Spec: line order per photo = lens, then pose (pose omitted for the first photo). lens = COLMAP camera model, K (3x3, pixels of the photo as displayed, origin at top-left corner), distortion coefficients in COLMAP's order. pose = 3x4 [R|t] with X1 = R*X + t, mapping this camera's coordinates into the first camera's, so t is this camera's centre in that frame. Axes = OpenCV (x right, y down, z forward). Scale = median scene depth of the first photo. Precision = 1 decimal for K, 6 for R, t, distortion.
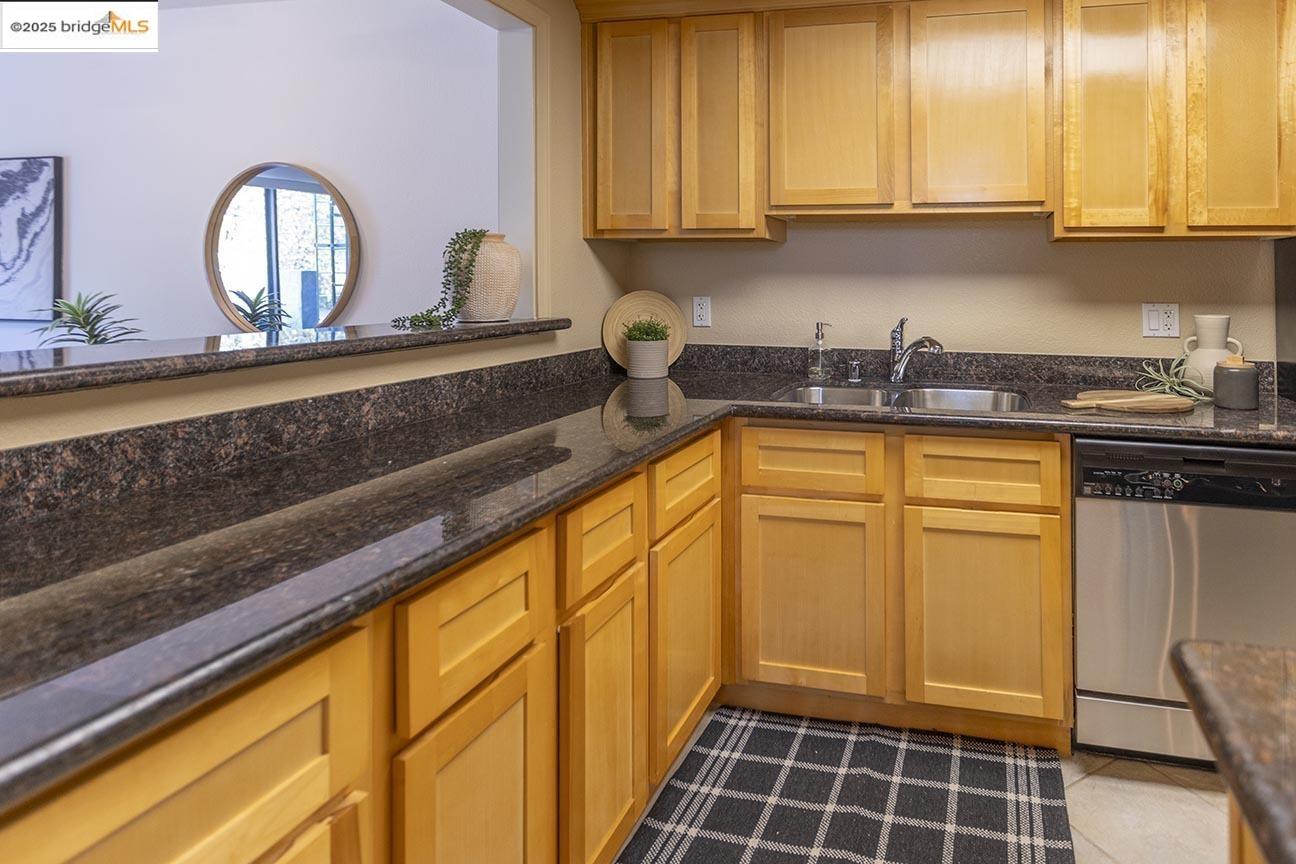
lens RADIAL K [[706.9, 0, 856.9], [0, 706.9, 274.5], [0, 0, 1]] dist [0.003825, 0.000097]
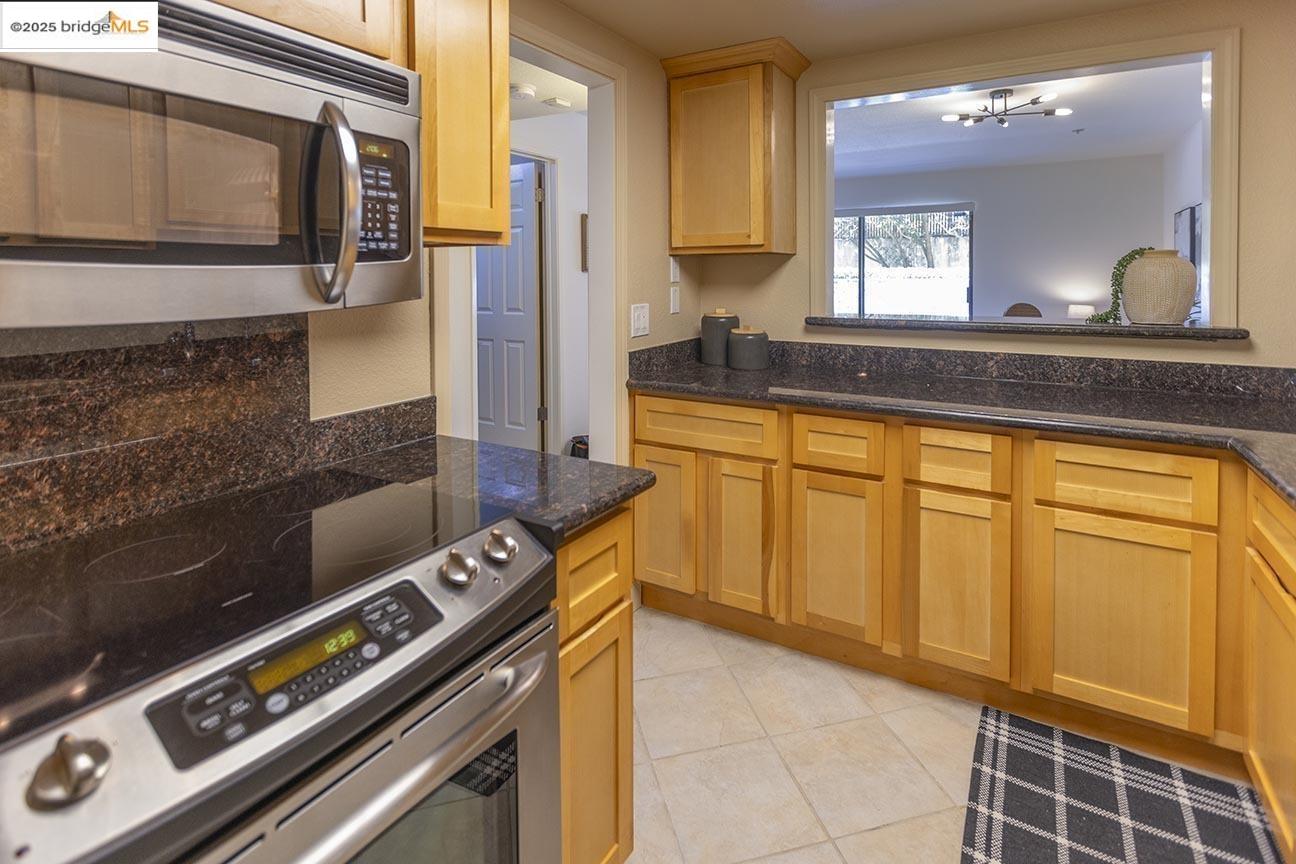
lens RADIAL K [[639.5, 0, 647.8], [0, 639.5, 286.4], [0, 0, 1]] dist [0.009027, -0.001076]
pose [[-0.346414, 0.015466, -0.937954, 0.777499], [0.010457, 0.999866, 0.012625, -0.019537], [0.938024, -0.005435, -0.346529, 0.566215]]
